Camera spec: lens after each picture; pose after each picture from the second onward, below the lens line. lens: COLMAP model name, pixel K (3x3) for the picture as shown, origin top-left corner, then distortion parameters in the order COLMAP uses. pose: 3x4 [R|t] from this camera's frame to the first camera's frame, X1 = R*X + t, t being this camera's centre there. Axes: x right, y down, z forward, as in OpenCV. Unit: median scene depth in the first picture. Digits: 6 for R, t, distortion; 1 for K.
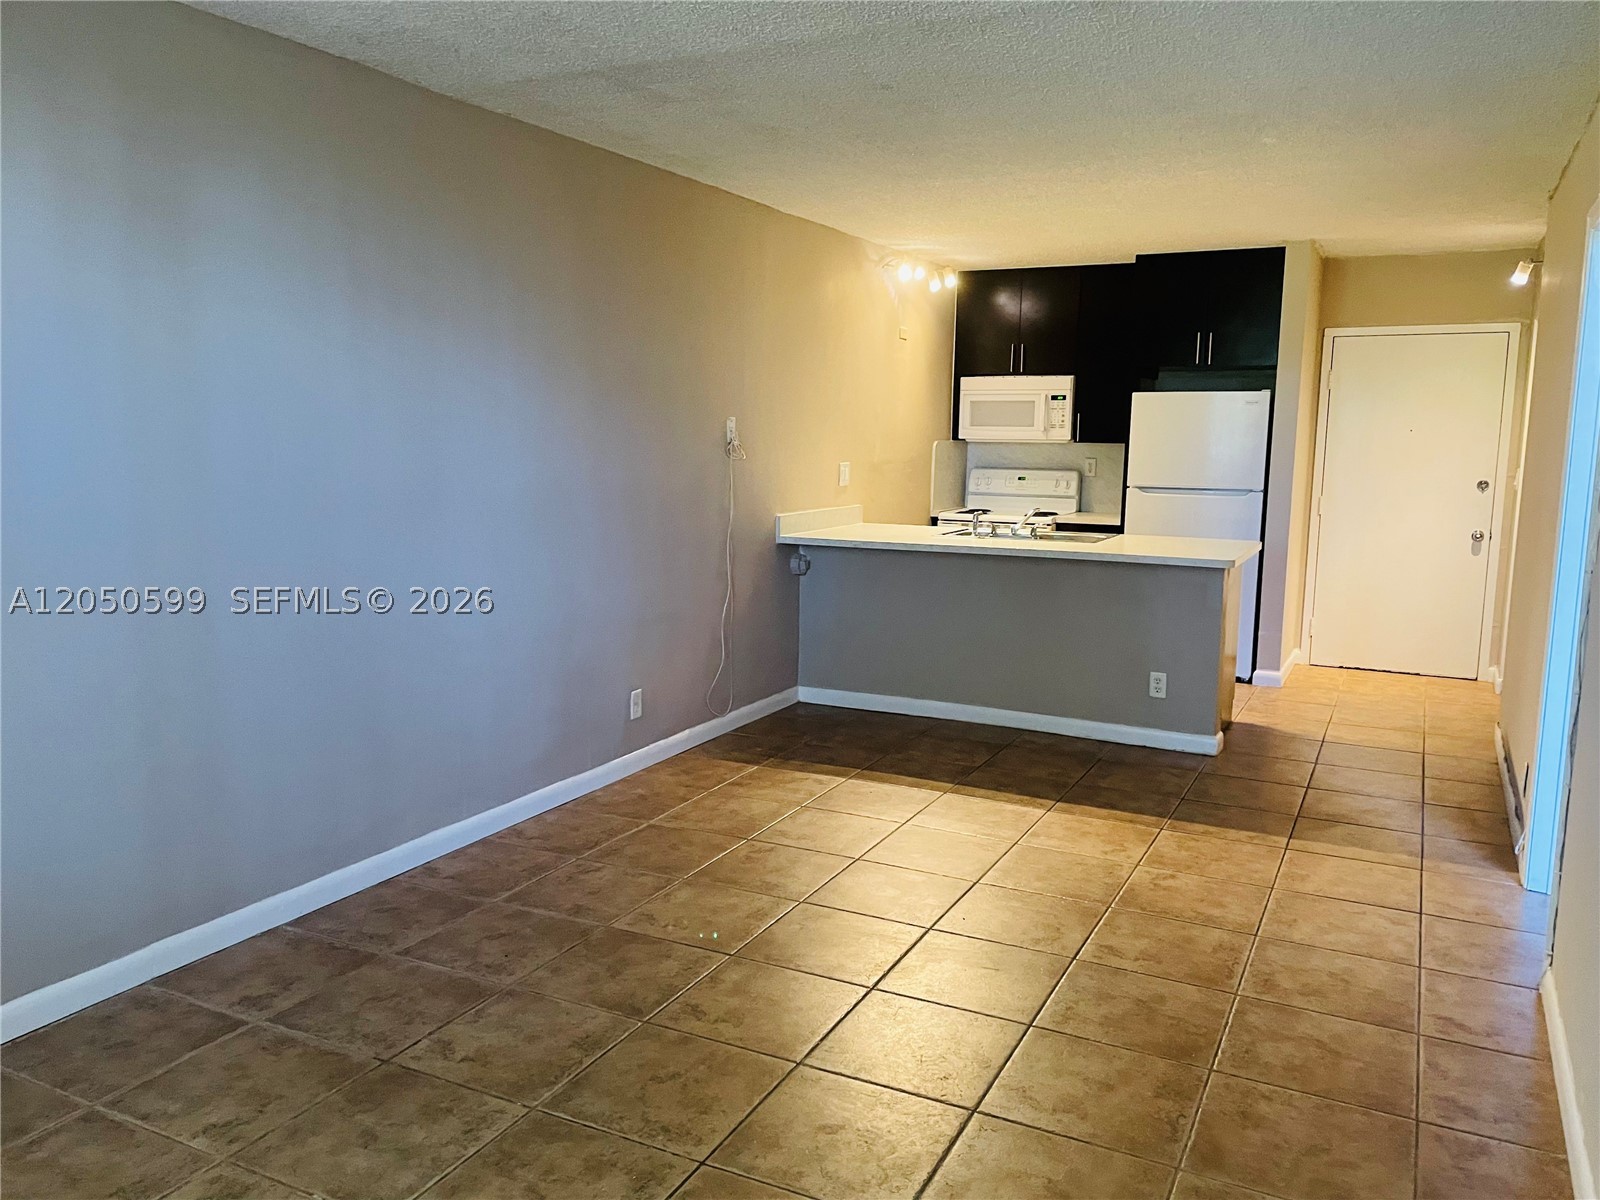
lens RADIAL K [[1217.8, 0, 811.3], [0, 1217.8, 602.8], [0, 0, 1]] dist [0.087640, -0.111458]
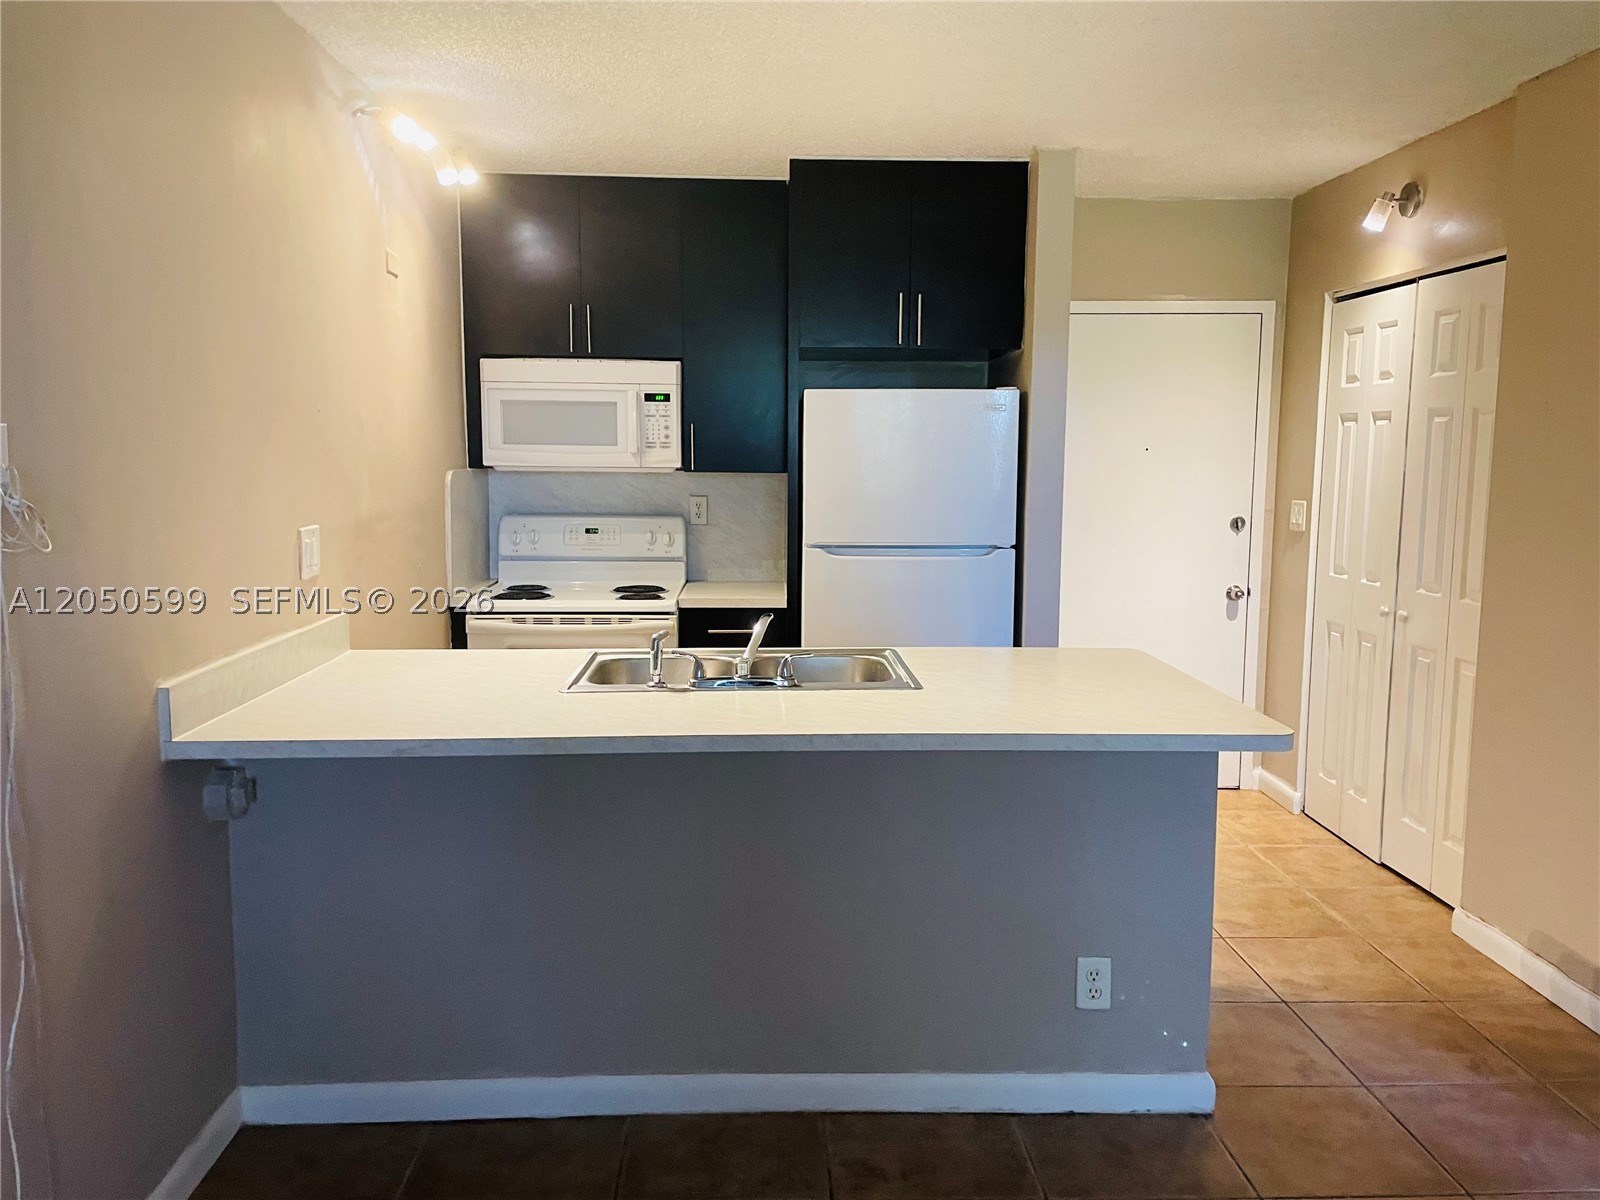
lens RADIAL K [[1217.8, 0, 799.8], [0, 1217.8, 592.9], [0, 0, 1]] dist [0.087640, -0.111458]
pose [[0.878320, -0.063872, 0.473787, -0.026166], [0.073205, 0.997316, -0.001260, -0.066287], [-0.472435, 0.035790, 0.880639, 0.443928]]
